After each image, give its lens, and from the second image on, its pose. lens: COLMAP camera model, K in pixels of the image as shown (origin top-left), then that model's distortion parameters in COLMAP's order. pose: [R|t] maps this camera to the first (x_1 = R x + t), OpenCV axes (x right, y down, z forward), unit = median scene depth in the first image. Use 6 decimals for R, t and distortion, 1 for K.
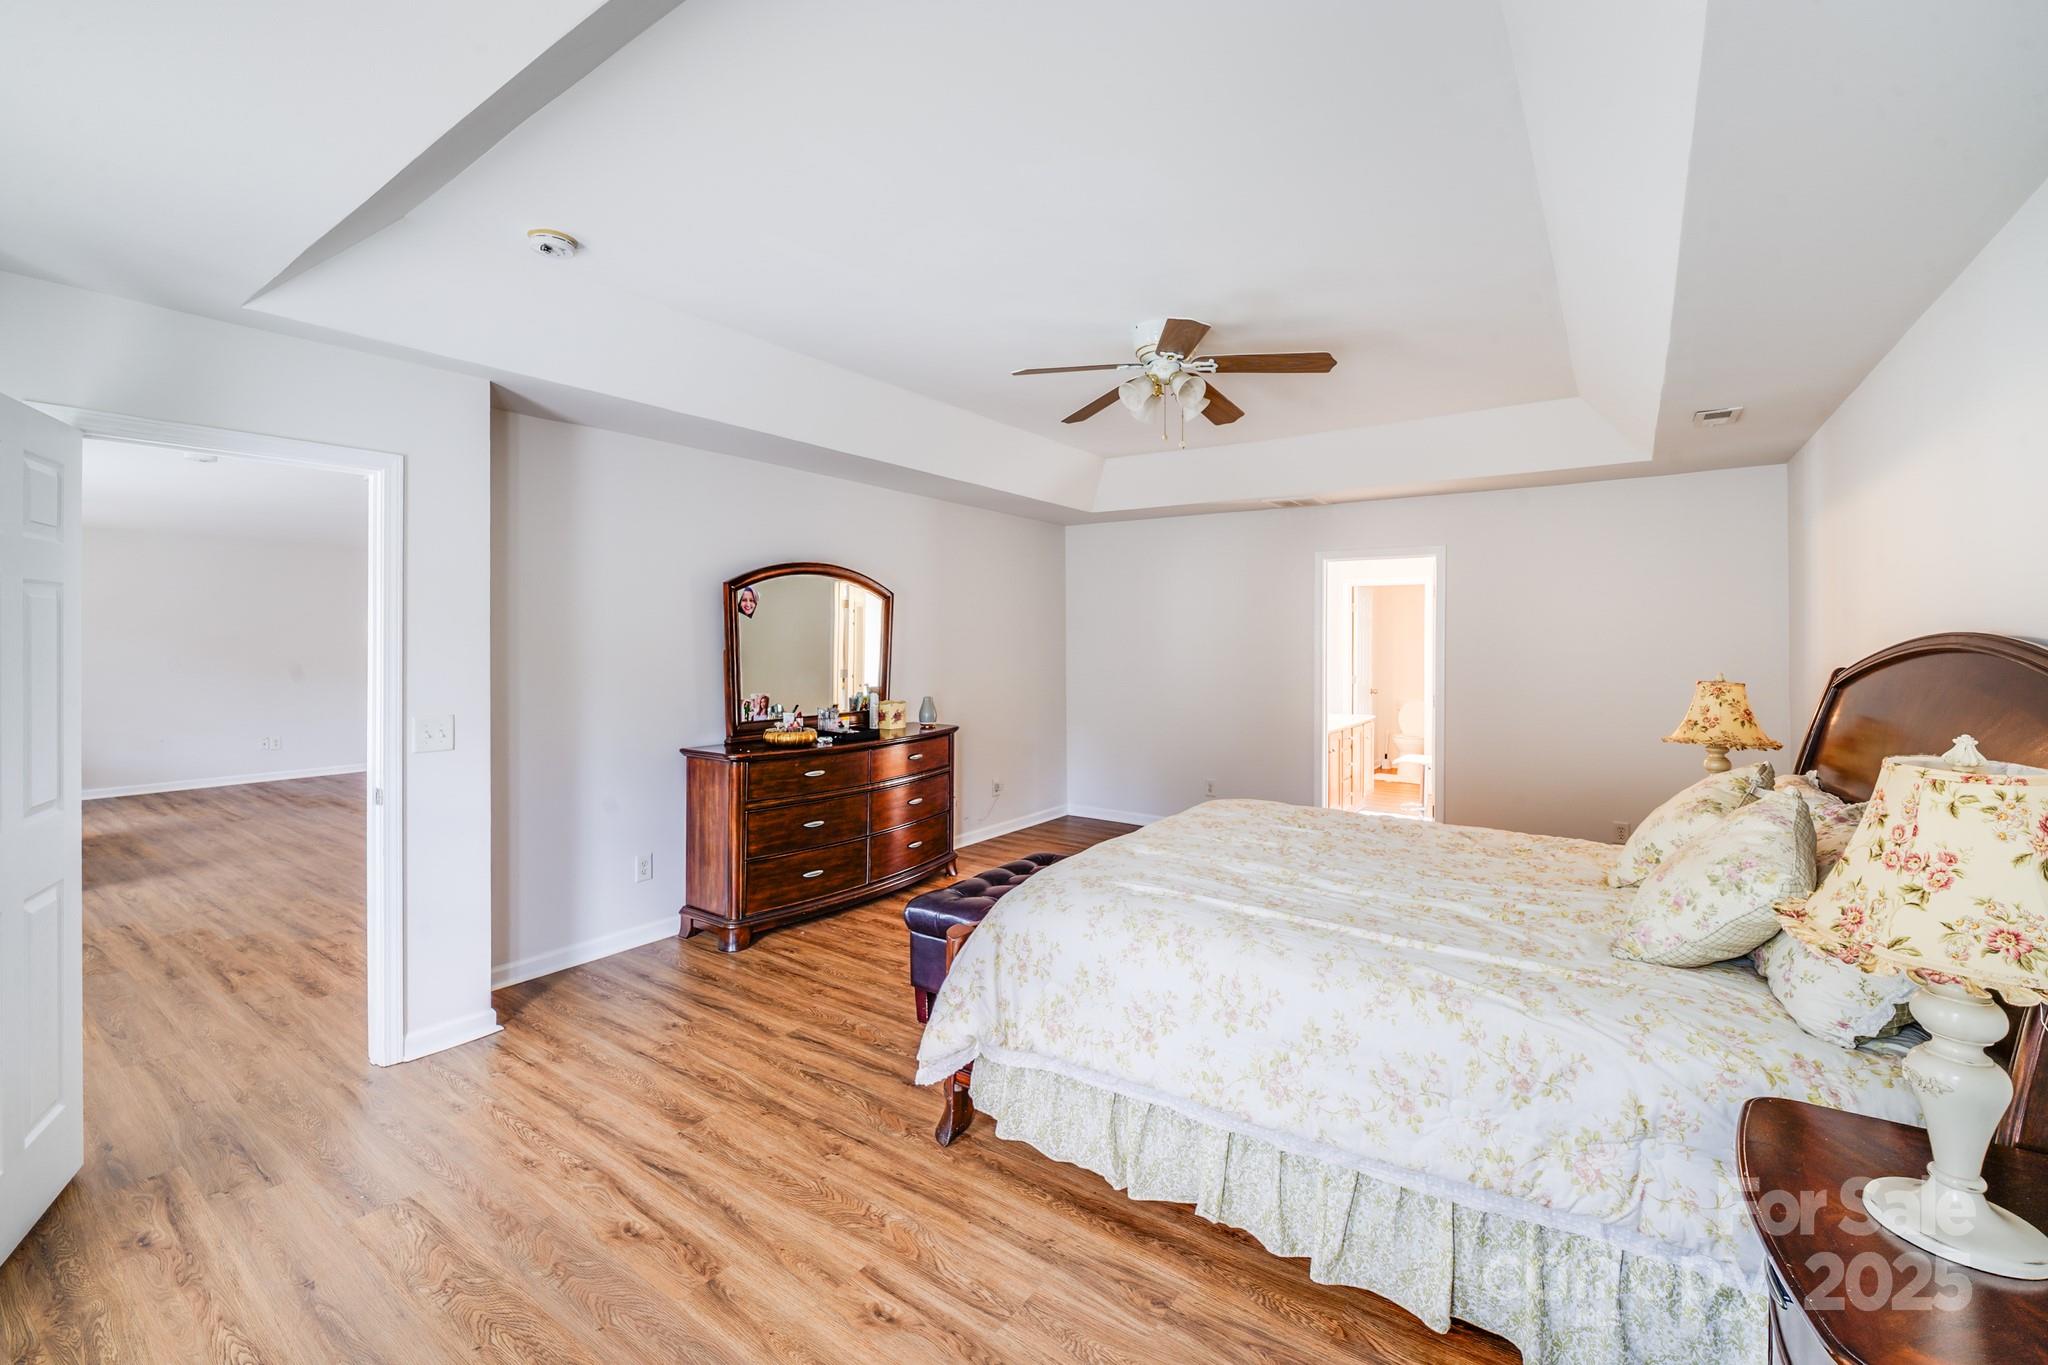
lens RADIAL K [[841.8, 0, 1009.6], [0, 841.8, 666.0], [0, 0, 1]] dist [-0.005909, -0.001893]
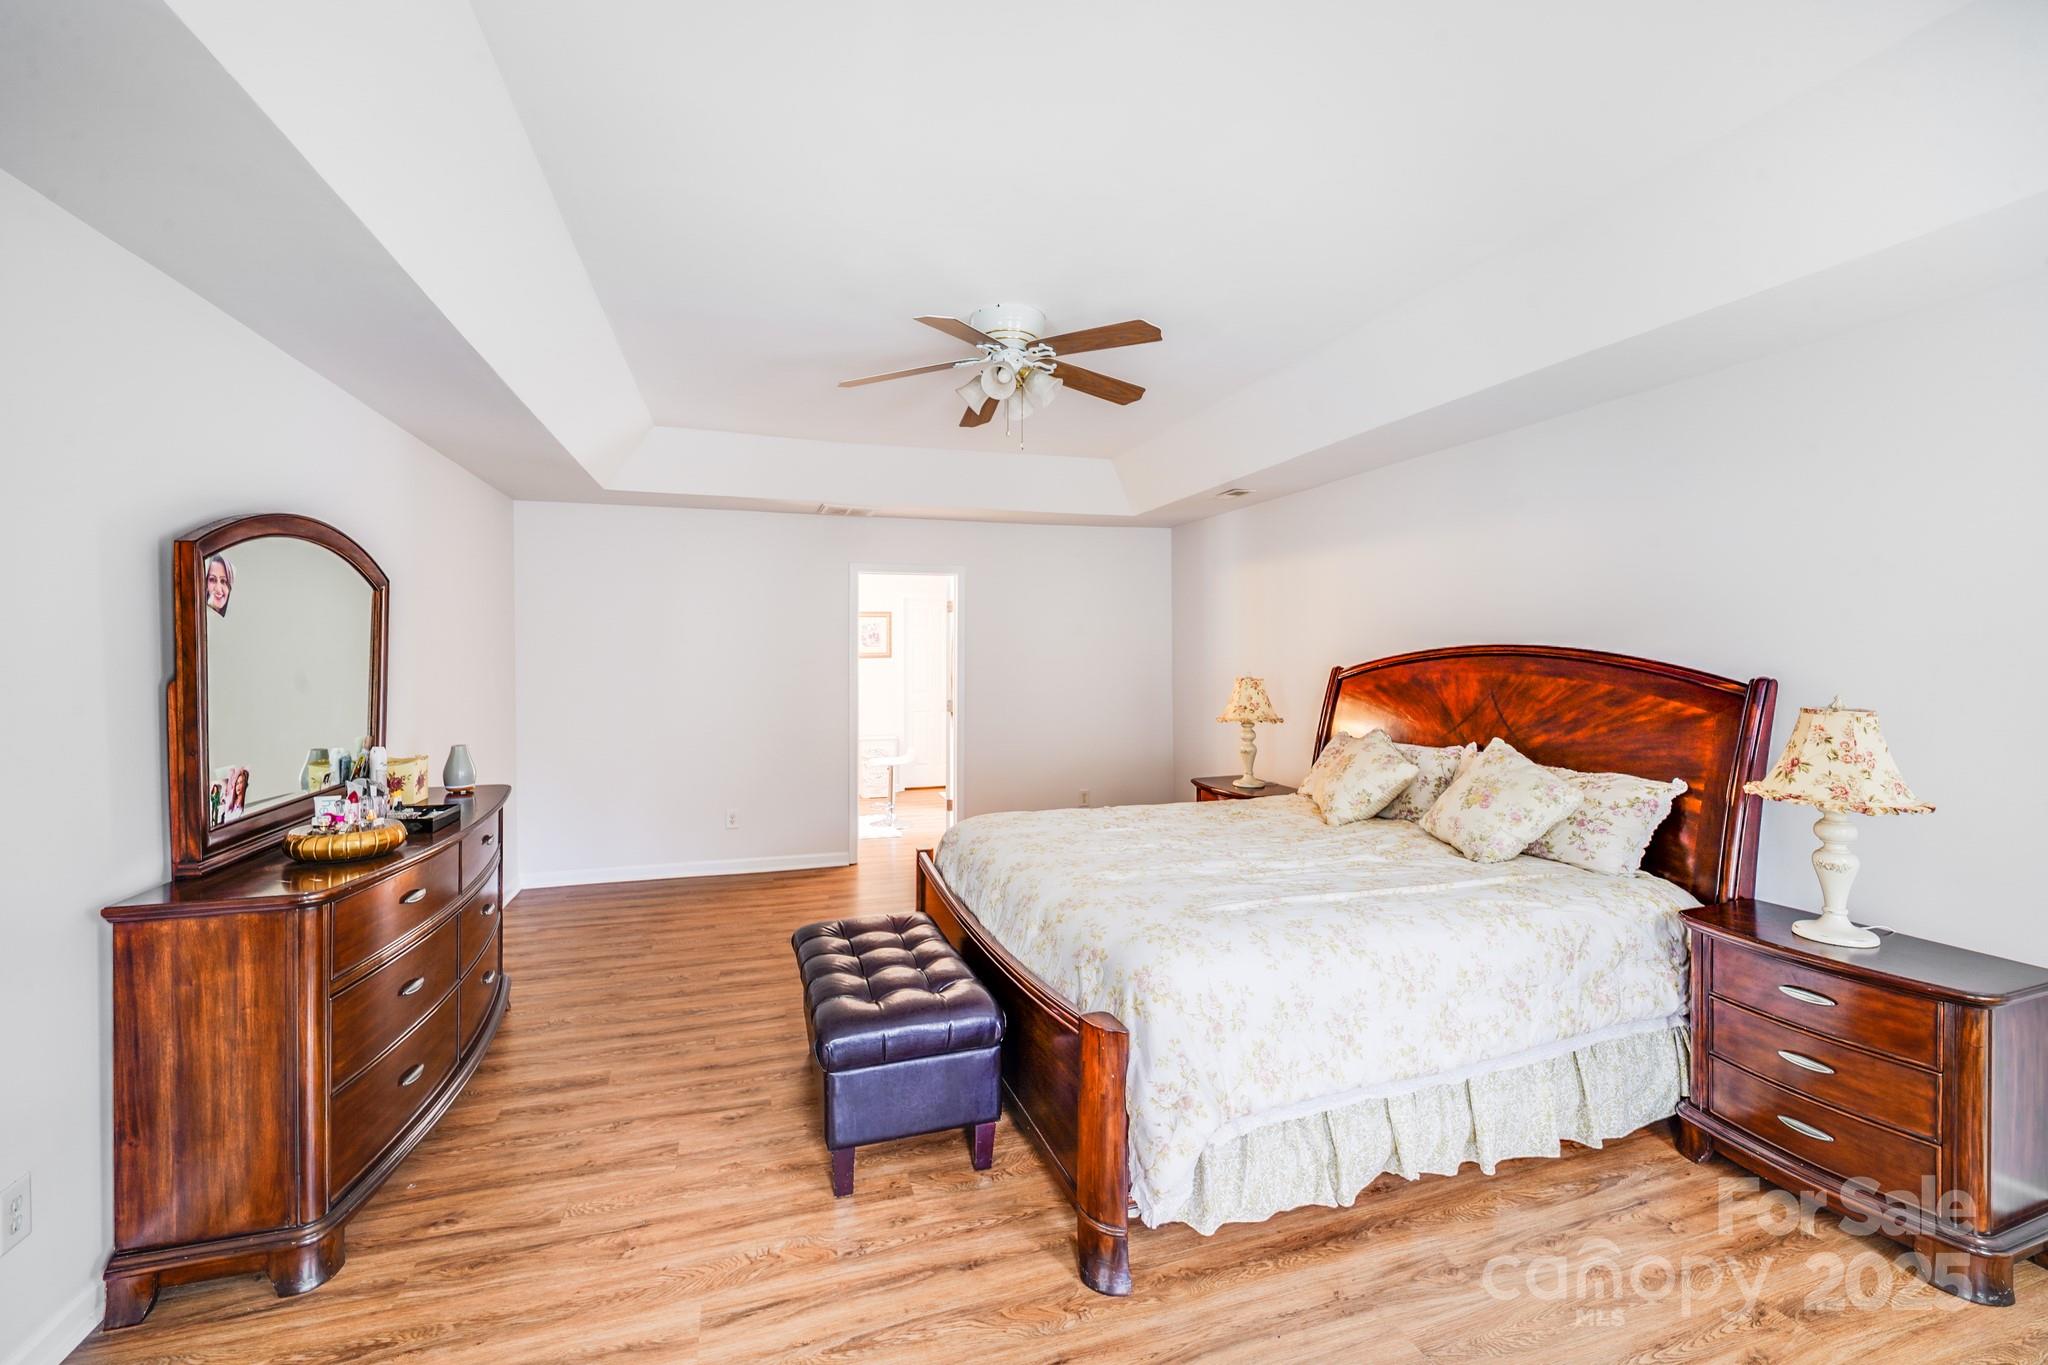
lens RADIAL K [[841.8, 0, 1020.5], [0, 841.8, 674.6], [0, 0, 1]] dist [-0.005909, -0.001893]
pose [[0.604910, -0.029253, 0.795756, -0.473375], [0.031664, 0.999418, 0.012669, -0.015995], [-0.795664, 0.017533, 0.605484, 0.373239]]
